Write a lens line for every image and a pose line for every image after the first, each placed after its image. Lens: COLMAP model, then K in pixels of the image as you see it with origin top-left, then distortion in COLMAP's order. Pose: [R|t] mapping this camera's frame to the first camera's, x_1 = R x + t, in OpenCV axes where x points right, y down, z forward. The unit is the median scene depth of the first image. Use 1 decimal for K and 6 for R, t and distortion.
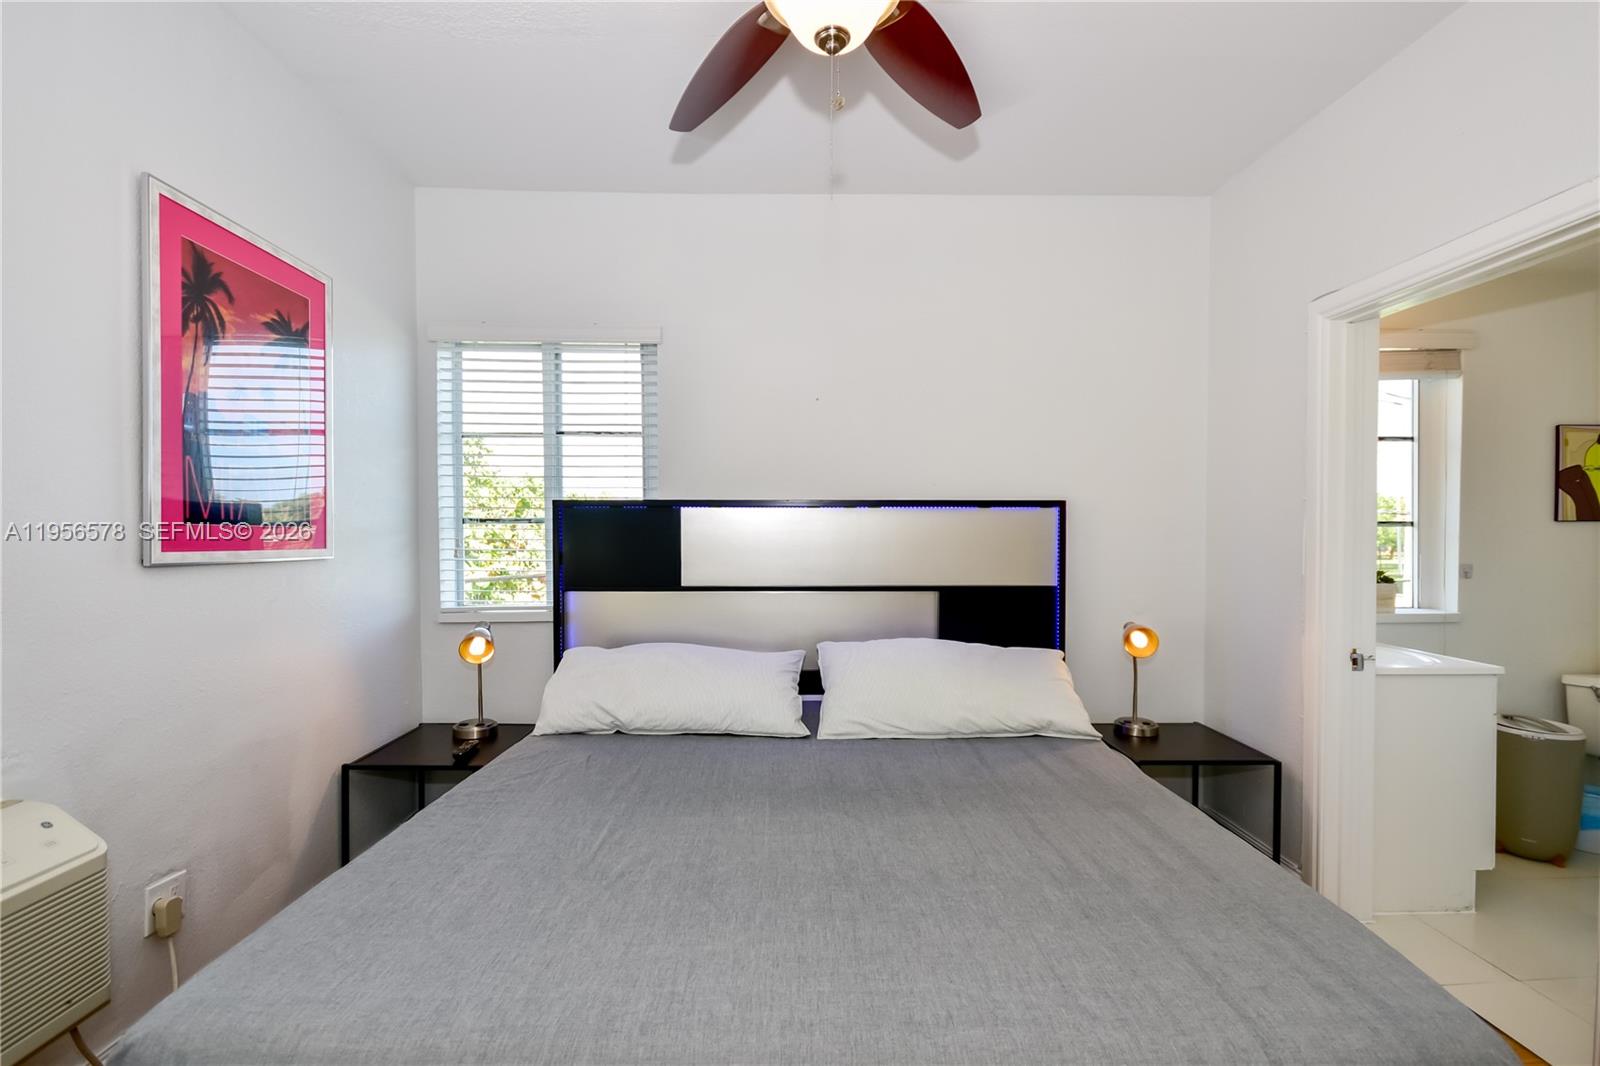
lens RADIAL K [[730.3, 0, 807.4], [0, 730.3, 538.0], [0, 0, 1]] dist [0.005450, -0.000162]
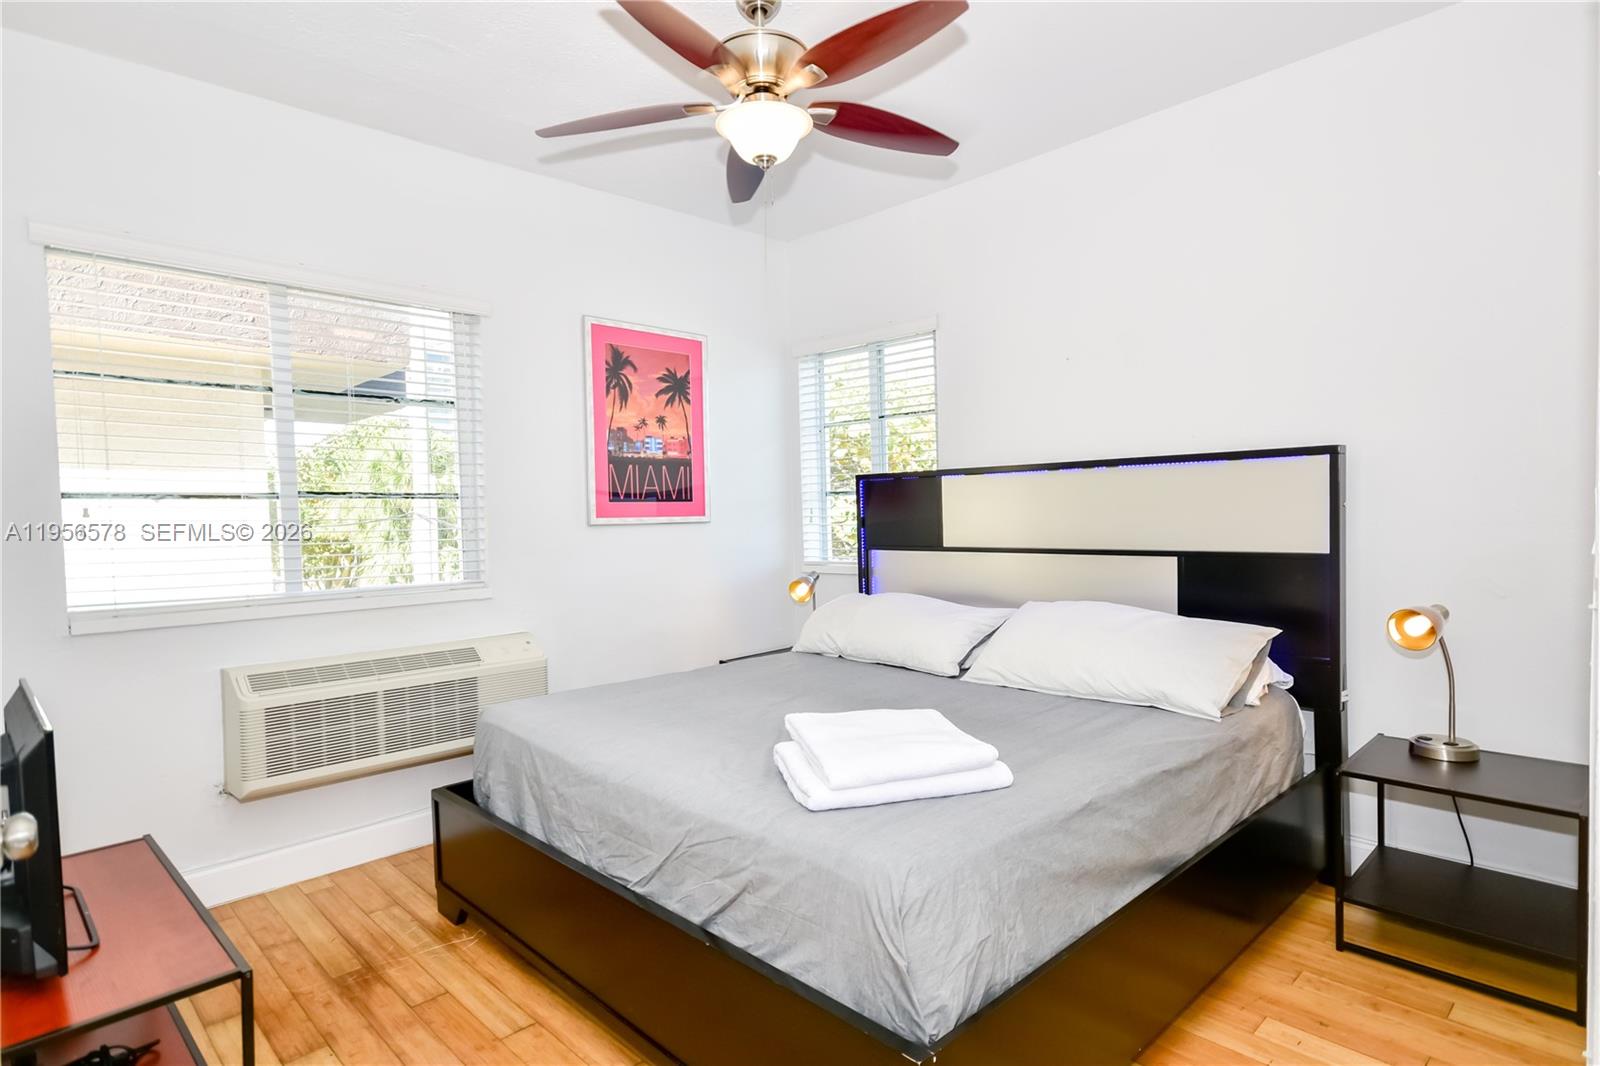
lens RADIAL K [[869.8, 0, 798.3], [0, 869.8, 541.2], [0, 0, 1]] dist [-0.001643, -0.000027]
pose [[0.668337, 0.009675, -0.743796, 0.814497], [0.020049, 0.999318, 0.031013, 0.014357], [0.743589, -0.035639, 0.667687, -0.067090]]
